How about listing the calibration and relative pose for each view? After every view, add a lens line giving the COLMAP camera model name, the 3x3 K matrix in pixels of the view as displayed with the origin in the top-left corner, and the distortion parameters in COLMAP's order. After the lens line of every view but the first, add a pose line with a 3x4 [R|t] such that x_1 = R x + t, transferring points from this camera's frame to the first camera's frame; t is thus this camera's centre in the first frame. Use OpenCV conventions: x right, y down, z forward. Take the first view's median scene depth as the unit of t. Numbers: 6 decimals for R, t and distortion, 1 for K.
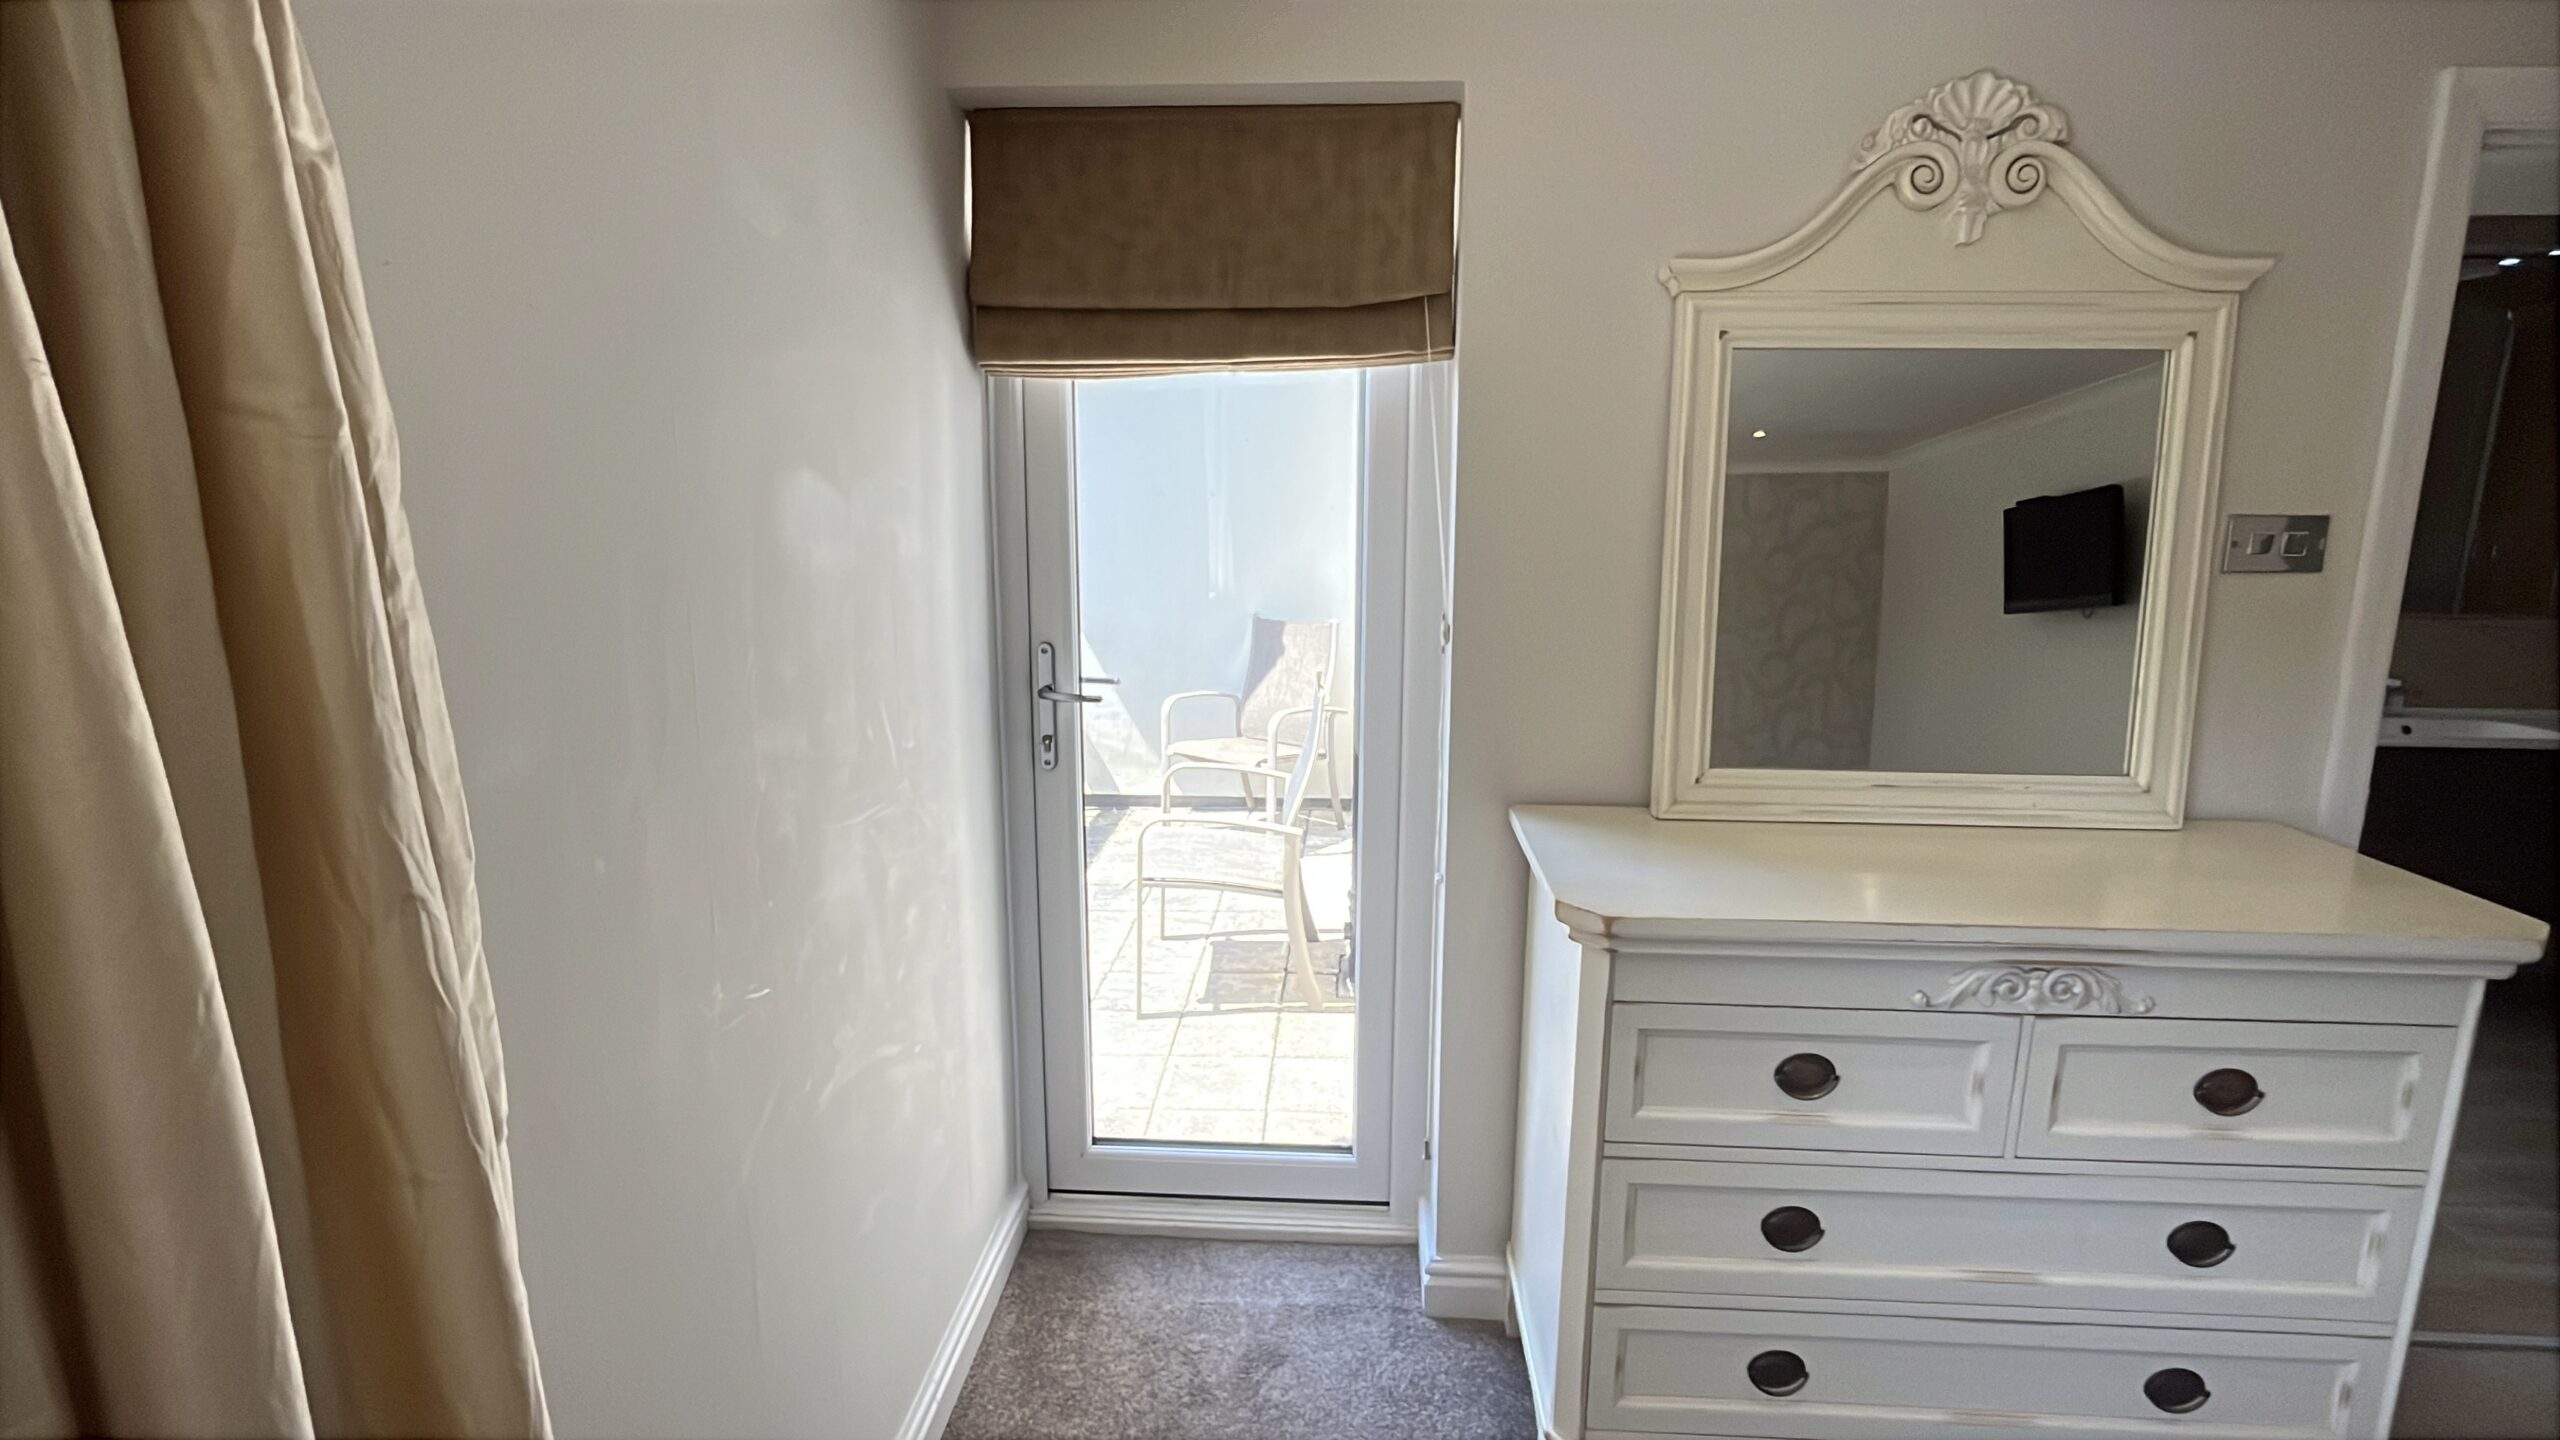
lens RADIAL K [[1201.2, 0, 1280.0], [0, 1201.2, 720.0], [0, 0, 1]] dist [-0.005225, -0.000855]
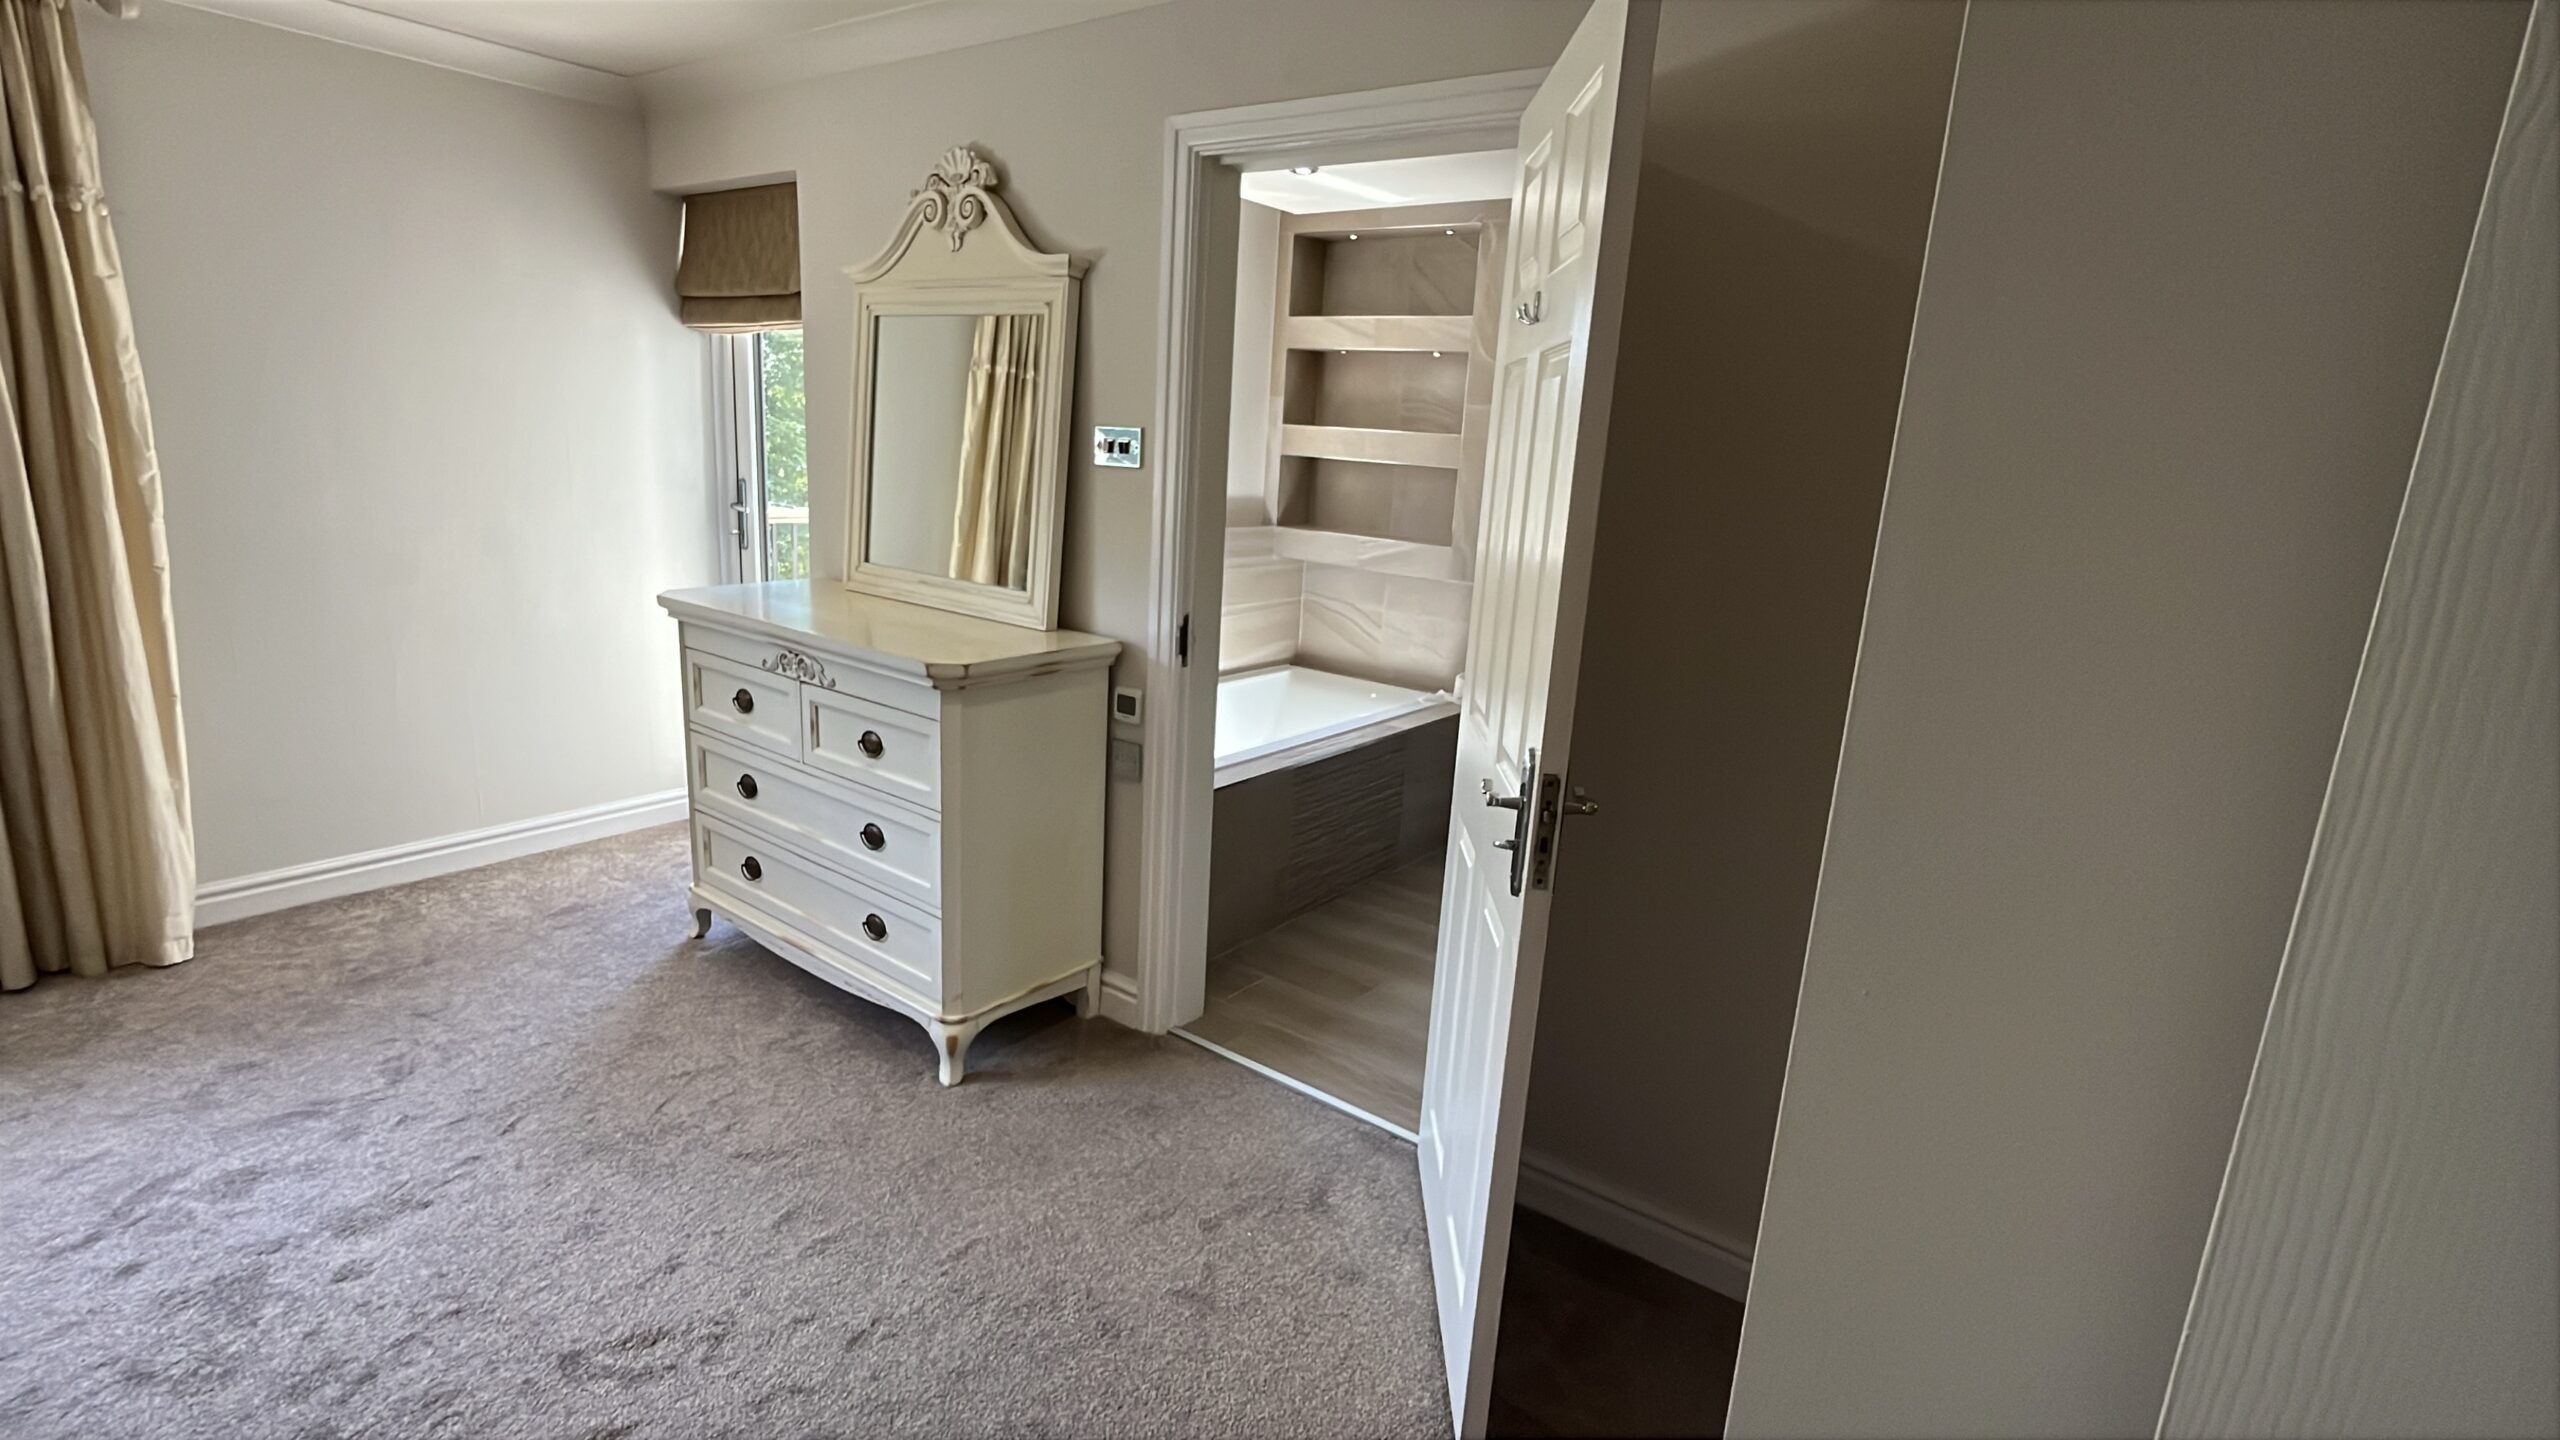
lens RADIAL K [[1193.7, 0, 1271.1], [0, 1193.7, 713.4], [0, 0, 1]] dist [-0.003516, -0.000132]
pose [[0.831860, 0.170288, -0.528215, 1.943901], [-0.159283, 0.984978, 0.066694, 0.051665], [0.531637, 0.028656, 0.846487, -0.140738]]
